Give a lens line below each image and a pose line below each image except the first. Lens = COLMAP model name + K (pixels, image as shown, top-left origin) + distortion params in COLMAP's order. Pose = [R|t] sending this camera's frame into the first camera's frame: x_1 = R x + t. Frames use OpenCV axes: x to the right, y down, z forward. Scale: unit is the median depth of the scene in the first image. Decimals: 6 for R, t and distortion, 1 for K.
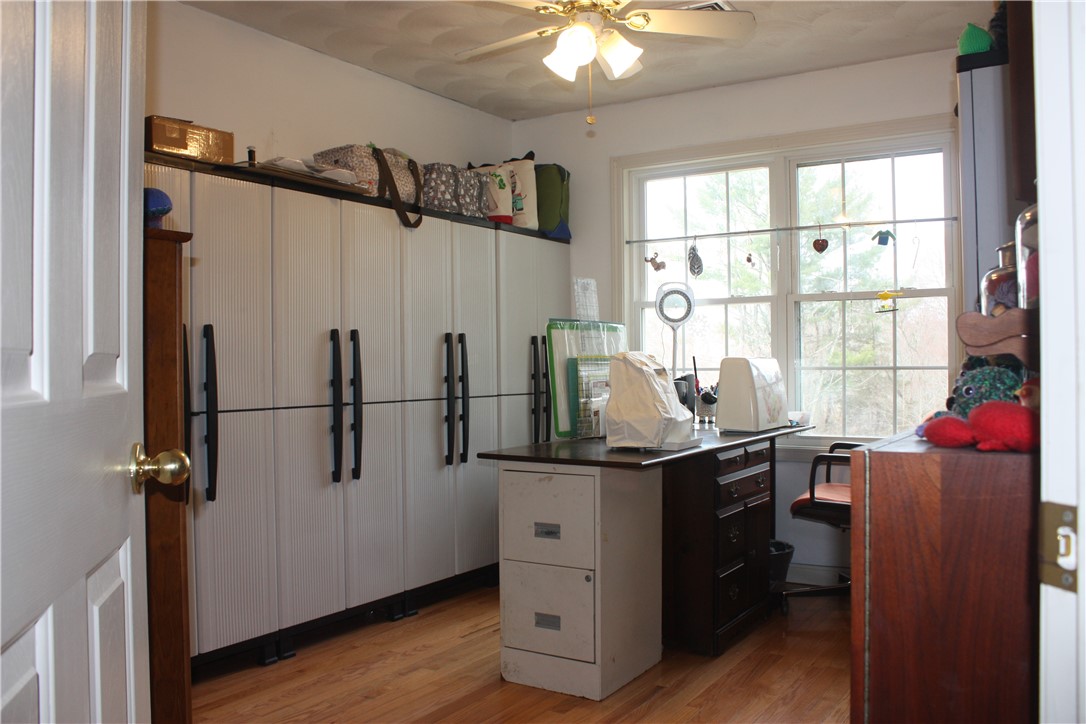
lens RADIAL K [[911.8, 0, 543.0], [0, 911.8, 362.0], [0, 0, 1]] dist [-0.164432, 0.137367]
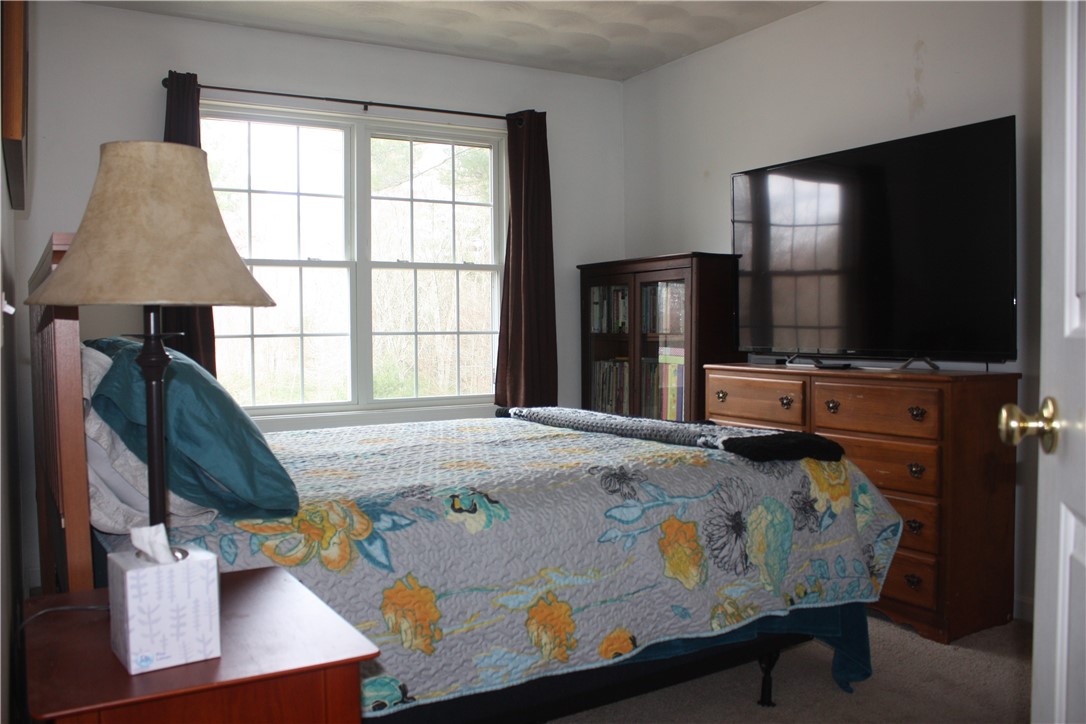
lens RADIAL K [[911.8, 0, 543.0], [0, 911.8, 362.0], [0, 0, 1]] dist [-0.164432, 0.137367]
pose [[0.449969, -0.027029, 0.892635, -0.544698], [-0.000444, 0.999535, 0.030489, 0.007086], [-0.893044, -0.014115, 0.449748, 0.363922]]
